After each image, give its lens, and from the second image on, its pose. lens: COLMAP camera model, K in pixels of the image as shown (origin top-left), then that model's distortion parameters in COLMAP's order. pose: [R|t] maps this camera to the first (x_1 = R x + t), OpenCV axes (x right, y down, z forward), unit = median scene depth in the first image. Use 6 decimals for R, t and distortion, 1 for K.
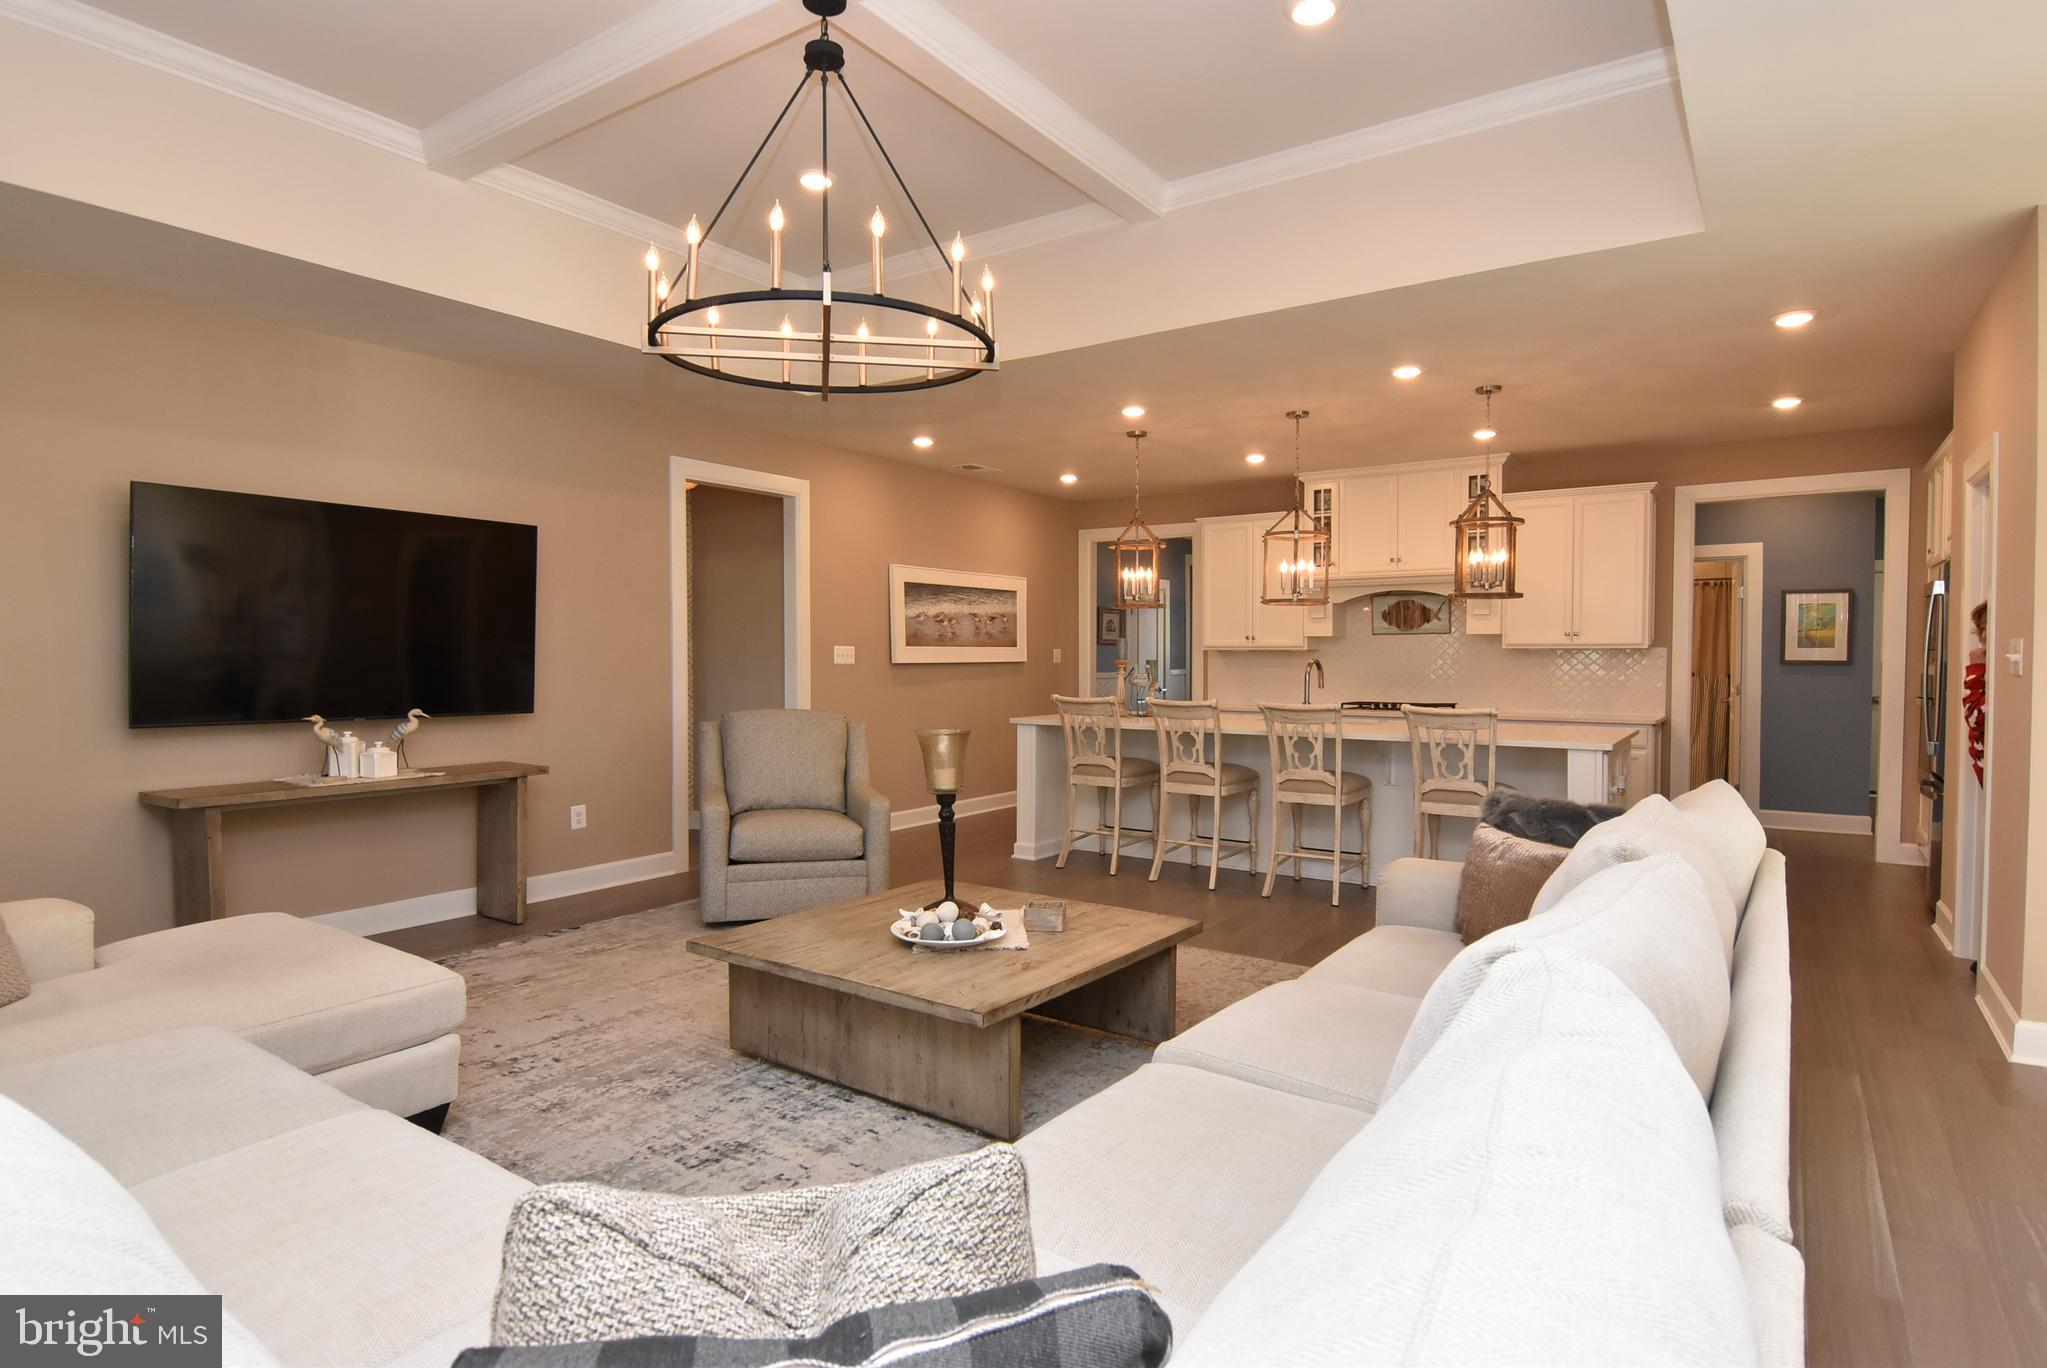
lens RADIAL K [[1090.4, 0, 1026.7], [0, 1090.4, 688.4], [0, 0, 1]] dist [-0.003242, -0.011543]
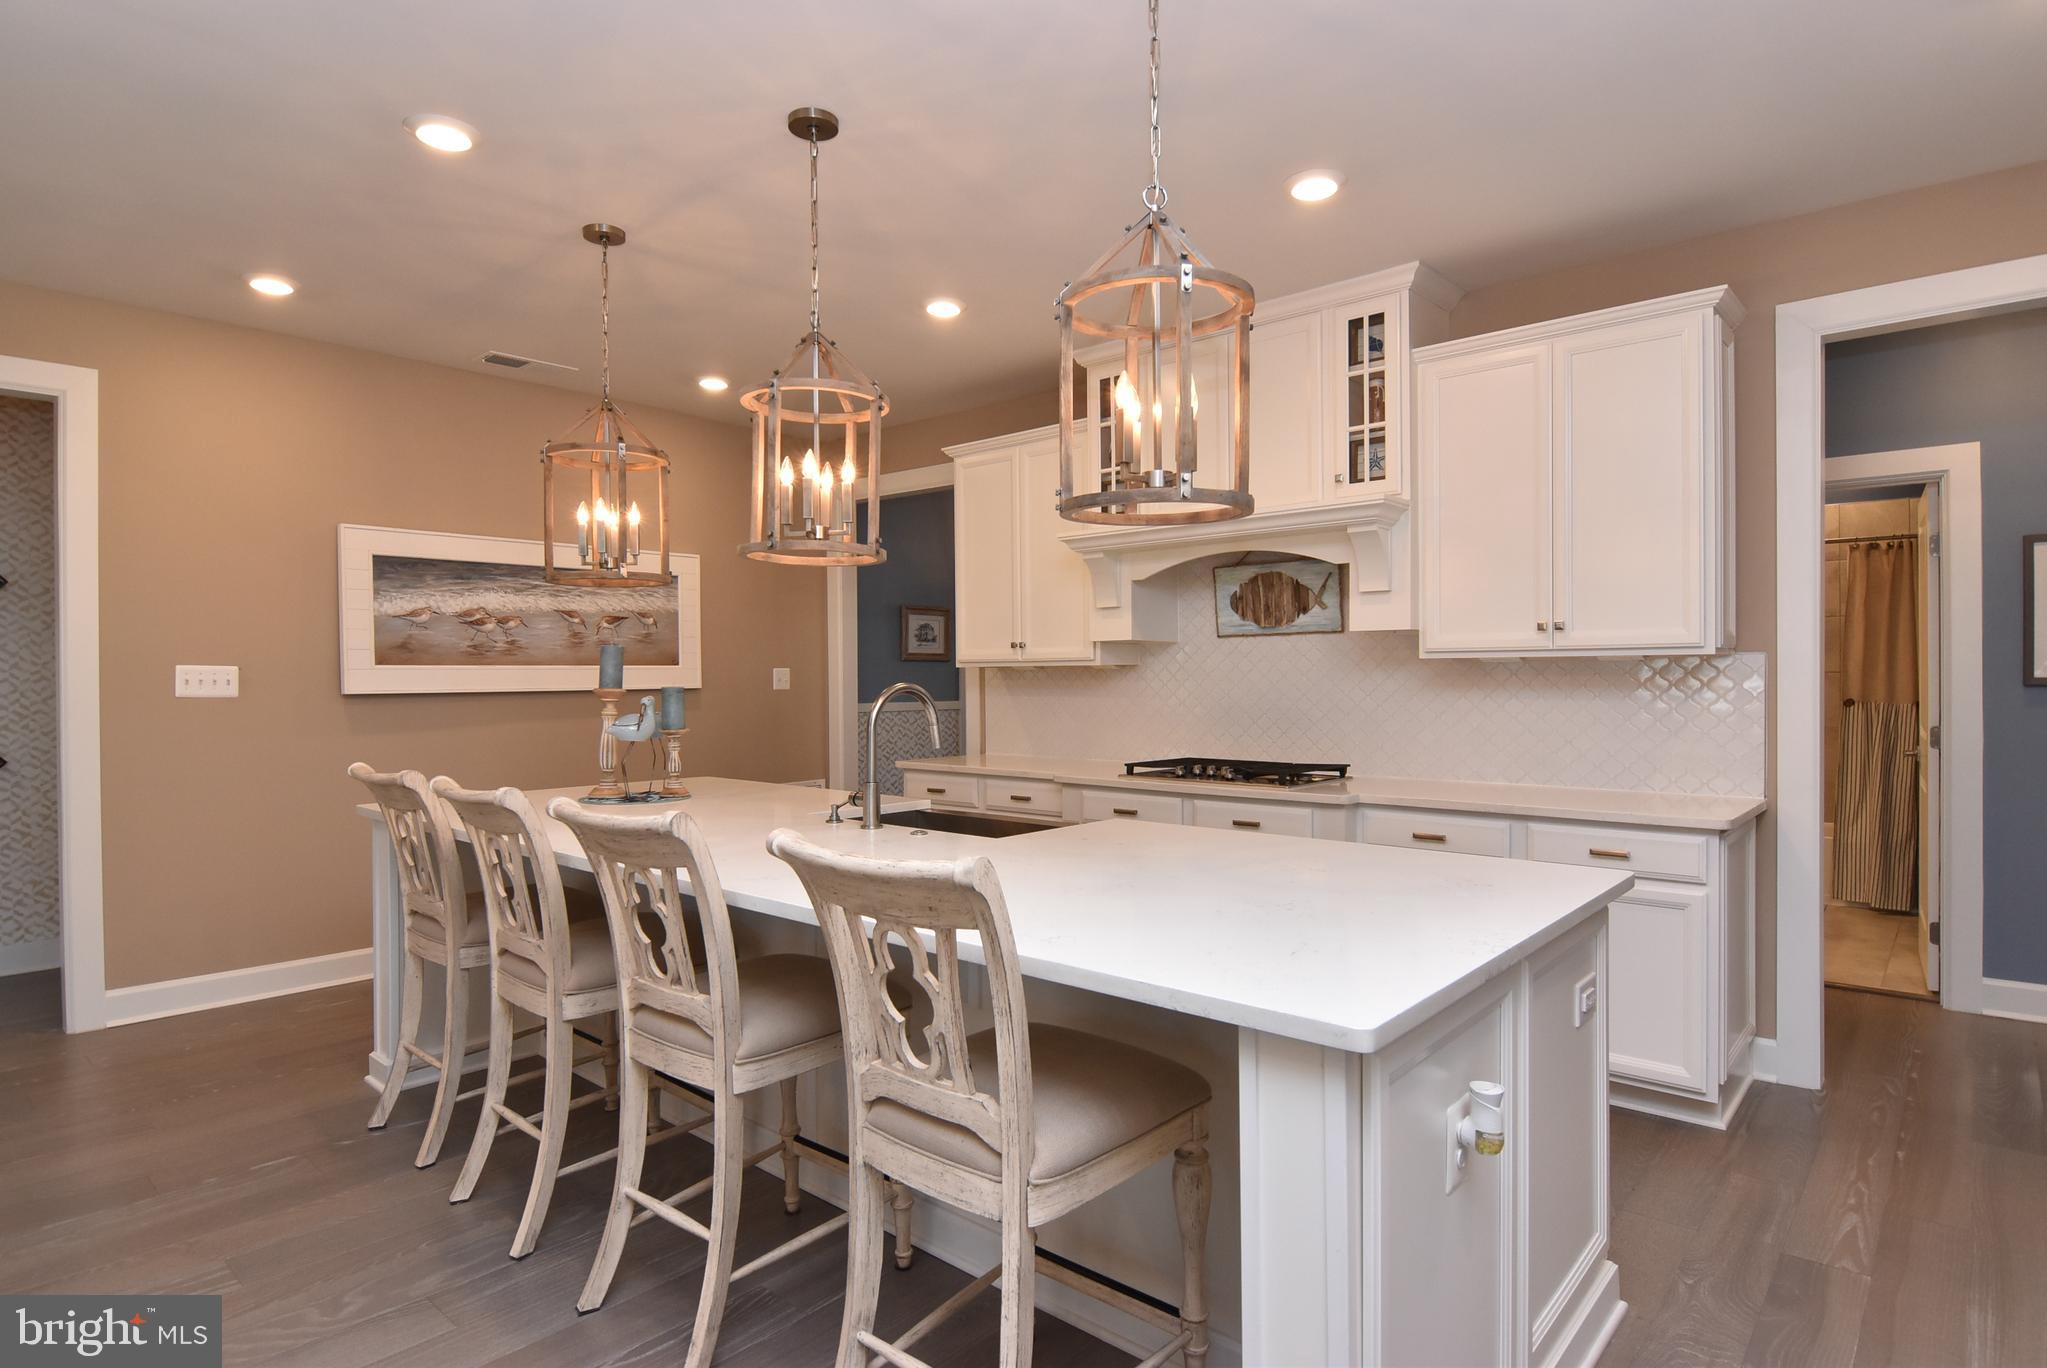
lens RADIAL K [[1090.4, 0, 1021.7], [0, 1090.4, 686.6], [0, 0, 1]] dist [-0.003242, -0.011543]
pose [[0.992374, -0.006129, -0.123110, 0.315592], [0.003572, 0.999773, -0.020985, -0.013837], [0.123211, 0.020385, 0.992171, 0.478419]]
